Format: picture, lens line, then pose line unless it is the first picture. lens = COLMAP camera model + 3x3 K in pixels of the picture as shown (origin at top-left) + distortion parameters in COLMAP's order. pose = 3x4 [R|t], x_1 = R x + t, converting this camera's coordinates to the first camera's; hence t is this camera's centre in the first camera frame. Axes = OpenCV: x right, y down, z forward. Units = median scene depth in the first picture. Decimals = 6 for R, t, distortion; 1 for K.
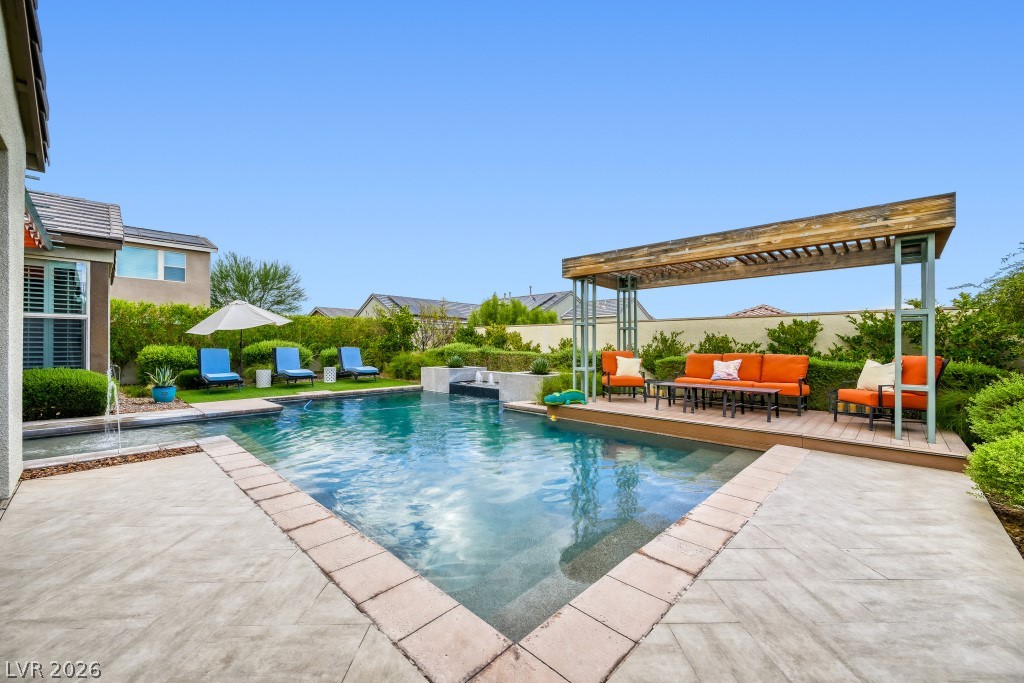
lens RADIAL K [[400.9, 0, 508.9], [0, 400.9, 343.1], [0, 0, 1]] dist [-0.002146, 0.000291]
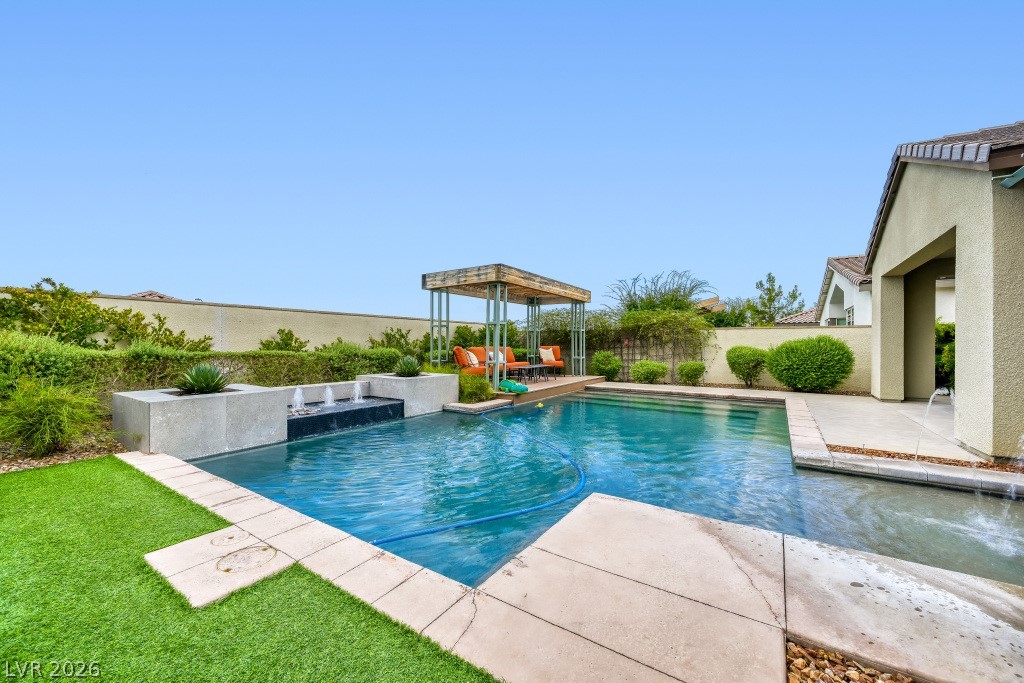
lens RADIAL K [[400.9, 0, 512.8], [0, 400.9, 344.0], [0, 0, 1]] dist [-0.002146, 0.000291]
pose [[-0.192935, -0.006244, 0.981192, -0.932194], [-0.010907, 0.999932, 0.004219, 0.007560], [-0.981151, -0.009888, -0.192990, 1.147035]]
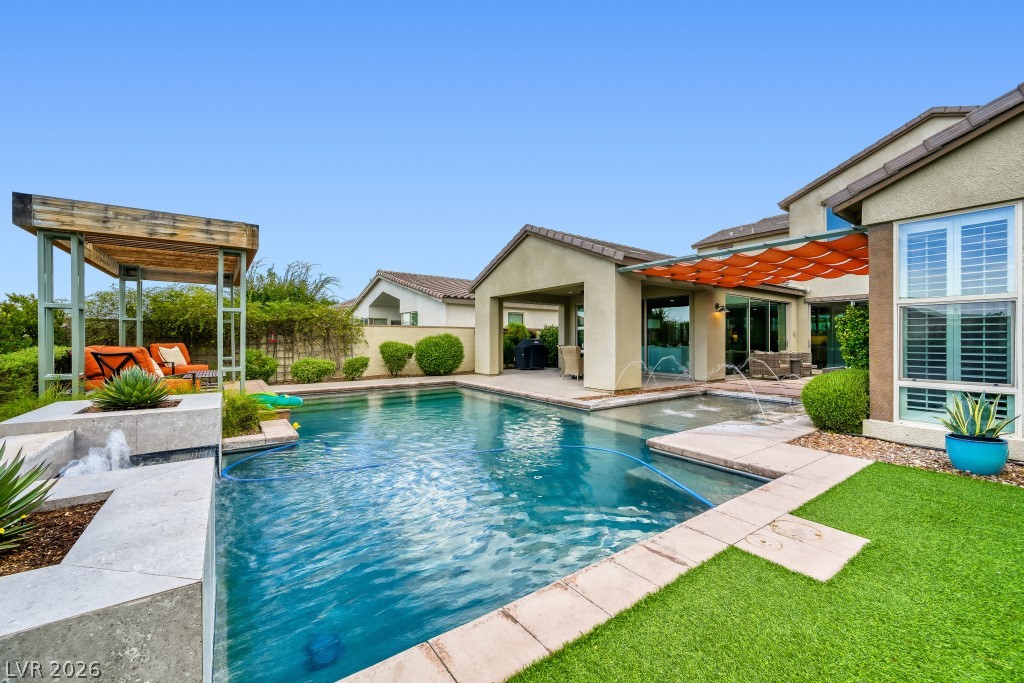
lens RADIAL K [[400.9, 0, 515.1], [0, 400.9, 340.7], [0, 0, 1]] dist [-0.002146, 0.000291]
pose [[-0.985655, -0.007323, 0.168617, -0.462444], [-0.007741, 0.999968, -0.001822, 0.008135], [-0.168598, -0.003102, -0.985680, 1.623663]]
